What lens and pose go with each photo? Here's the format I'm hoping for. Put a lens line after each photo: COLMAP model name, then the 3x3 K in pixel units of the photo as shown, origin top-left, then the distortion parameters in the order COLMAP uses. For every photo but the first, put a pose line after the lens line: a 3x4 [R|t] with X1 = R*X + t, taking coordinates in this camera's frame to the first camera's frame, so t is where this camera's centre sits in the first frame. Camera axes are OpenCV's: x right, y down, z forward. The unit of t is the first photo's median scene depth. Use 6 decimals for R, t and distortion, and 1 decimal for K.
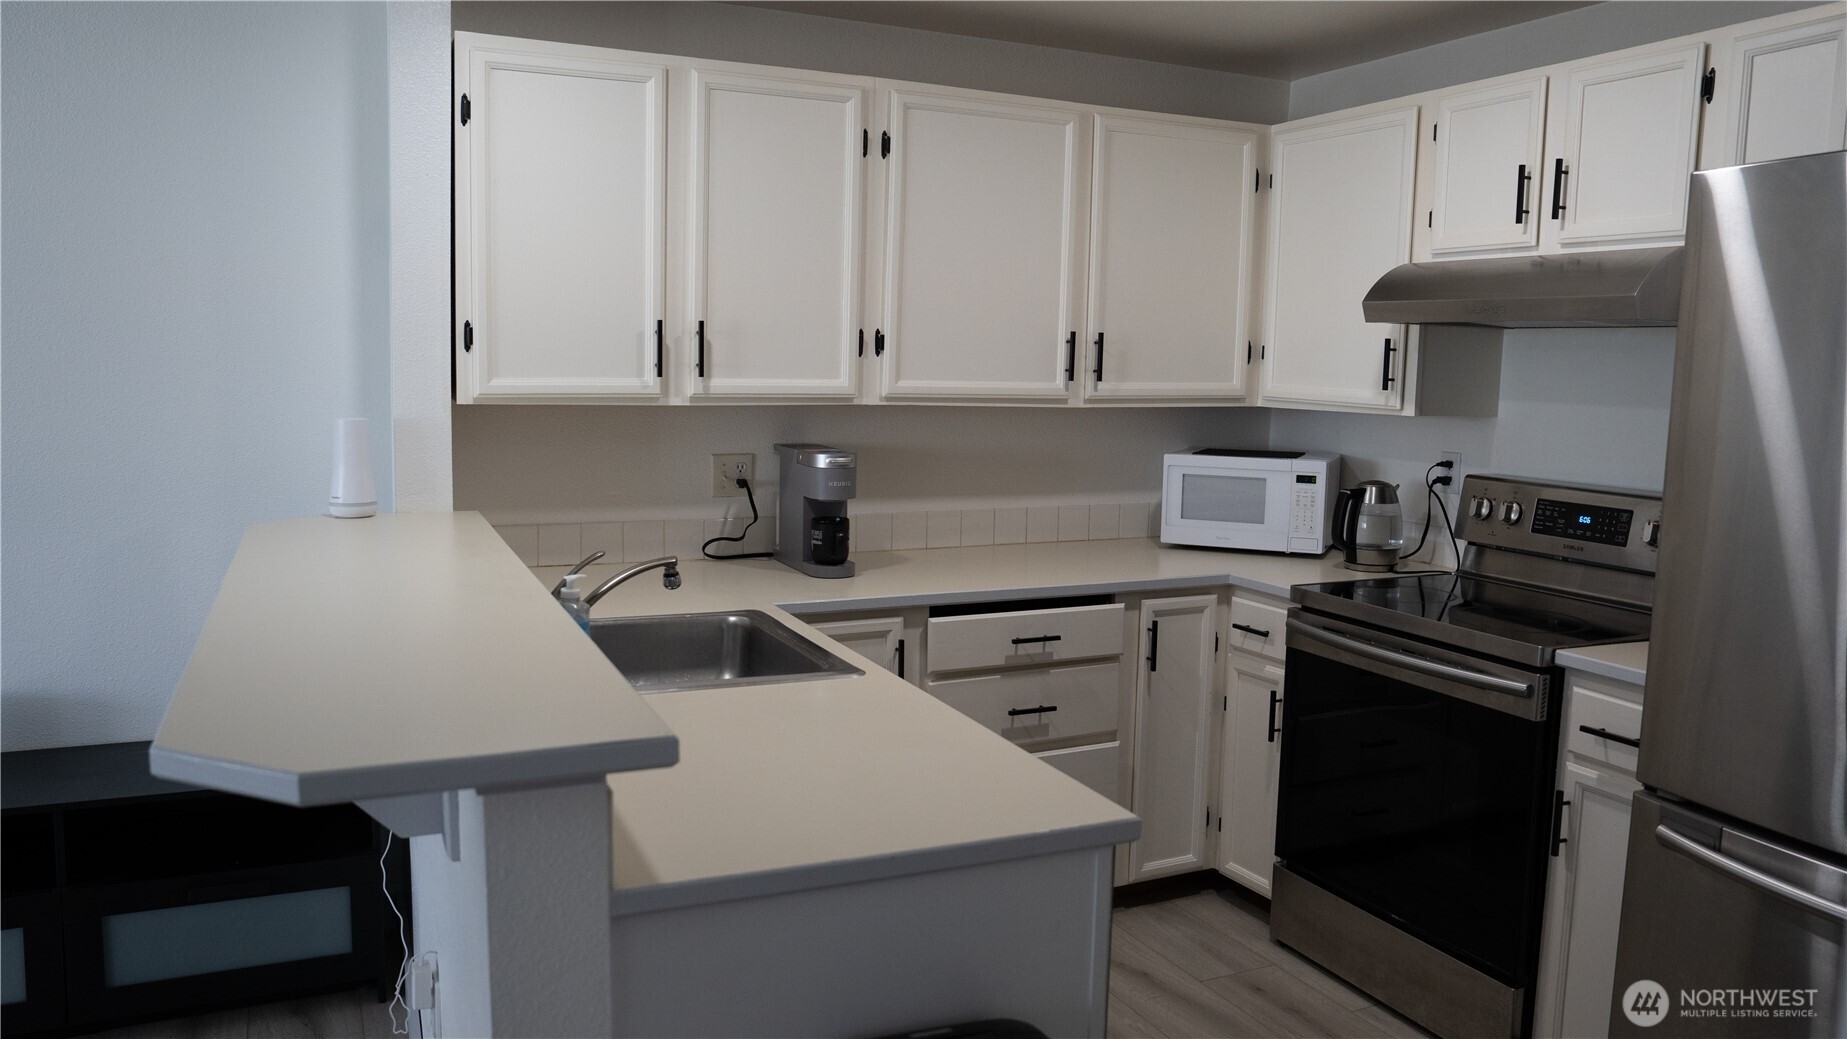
lens RADIAL K [[1320.4, 0, 920.5], [0, 1320.4, 514.2], [0, 0, 1]] dist [-0.068966, 0.013200]
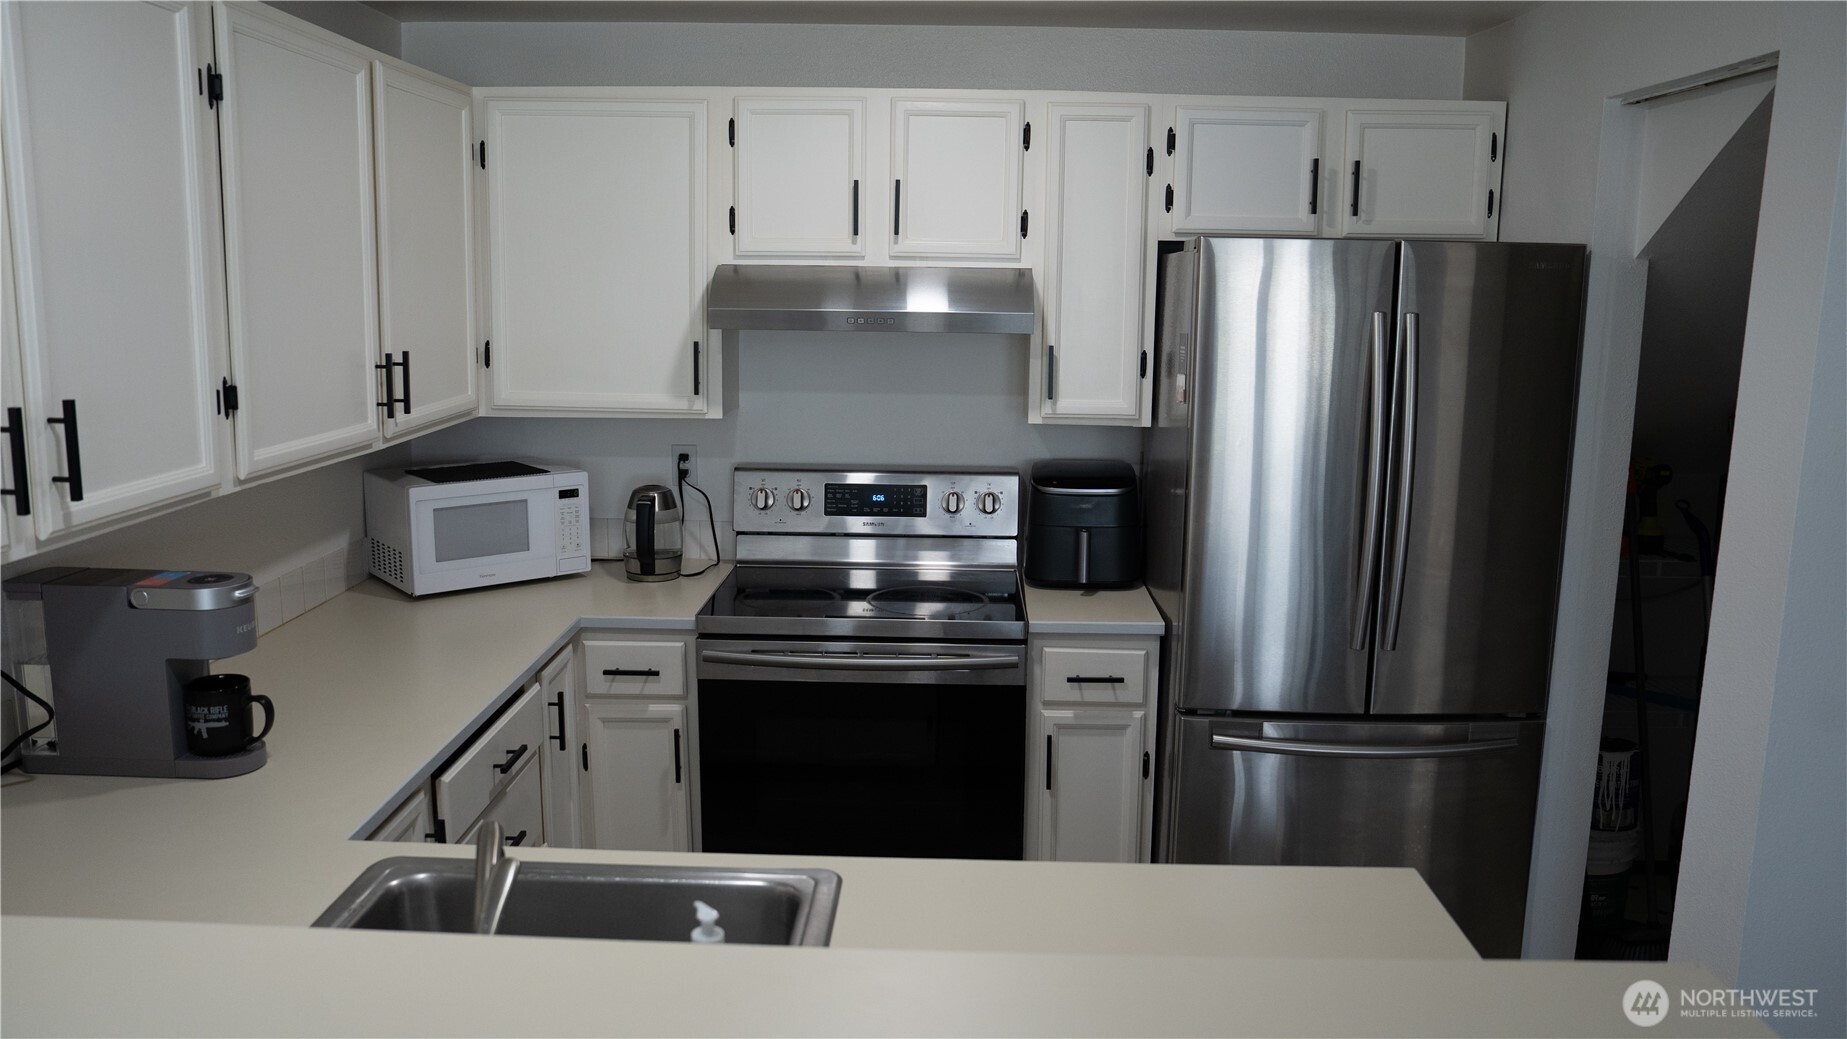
lens RADIAL K [[1320.4, 0, 919.5], [0, 1320.4, 508.8], [0, 0, 1]] dist [-0.068966, 0.013200]
pose [[0.438267, -0.167534, 0.883094, -0.453909], [0.101851, 0.985405, 0.136396, -0.129696], [-0.893056, 0.030166, 0.448933, 0.422547]]
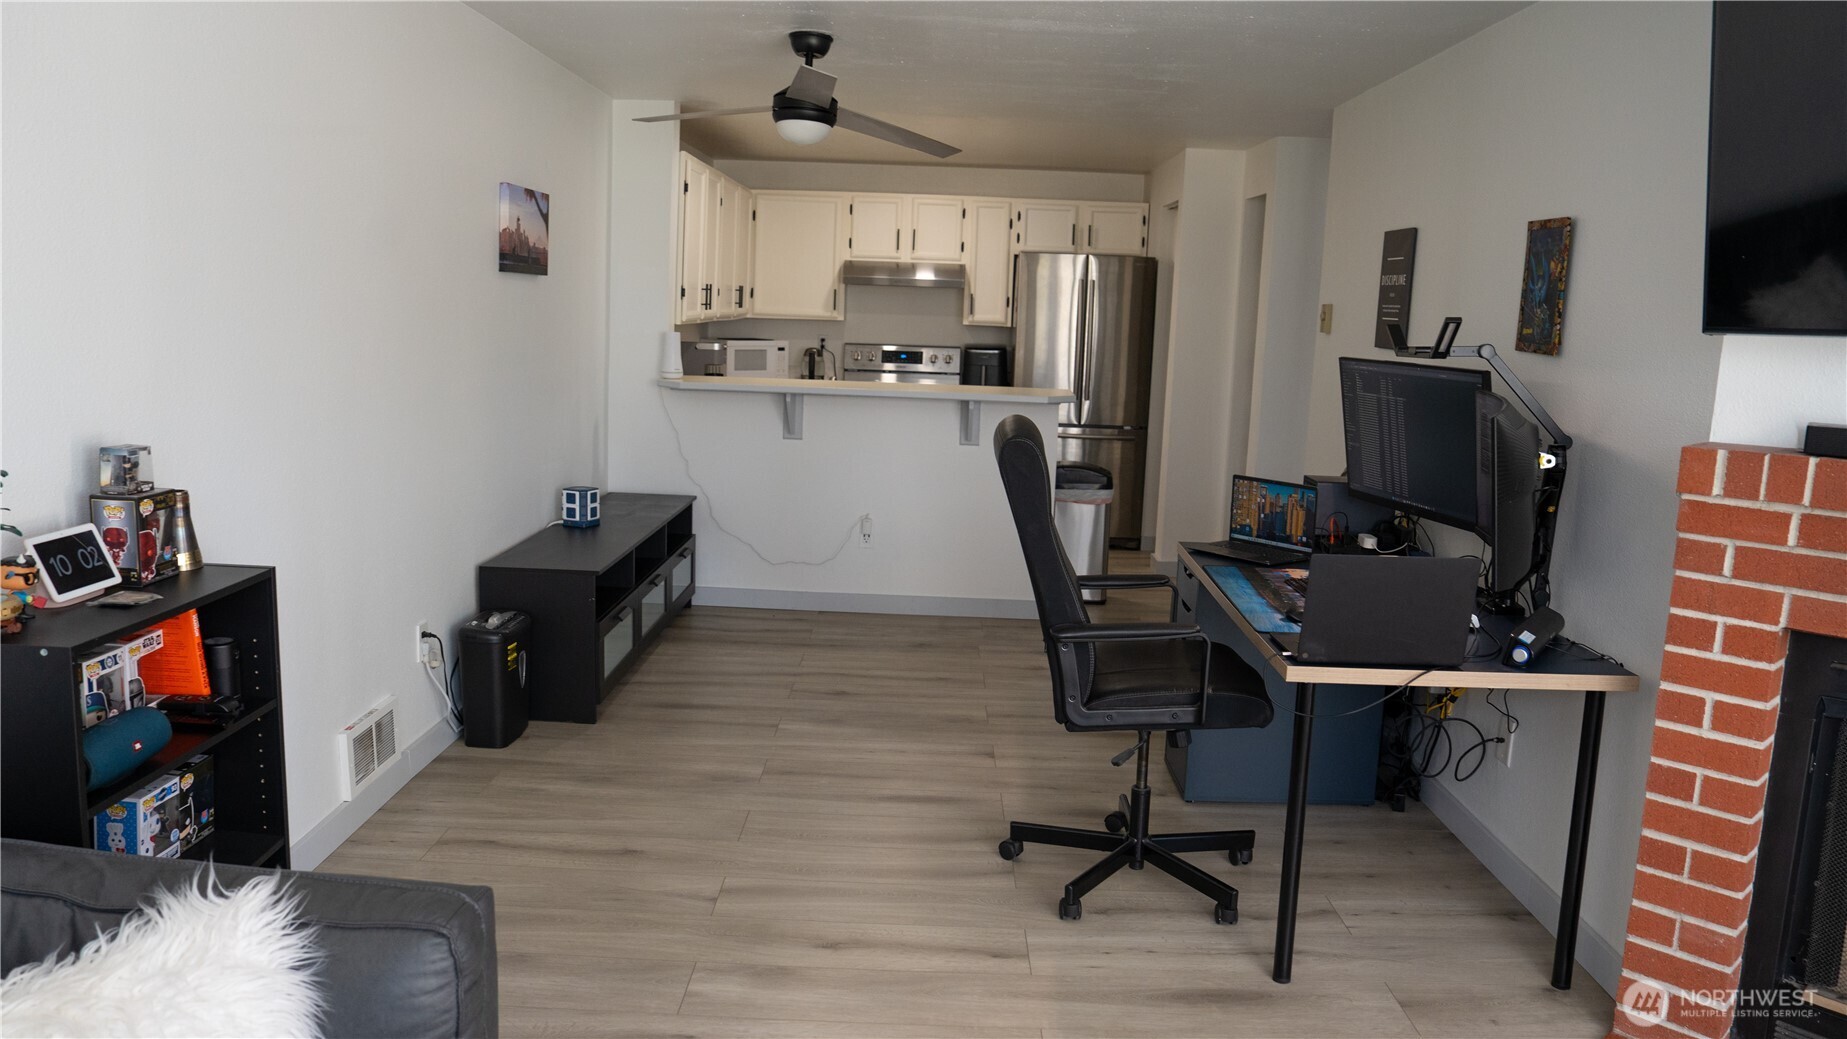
lens RADIAL K [[1320.4, 0, 923.7], [0, 1320.4, 513.8], [0, 0, 1]] dist [-0.068966, 0.013200]
pose [[0.435994, -0.150208, 0.887326, -1.892235], [0.080804, 0.988524, 0.127635, -0.017665], [-0.896315, 0.016052, 0.443128, -0.267937]]
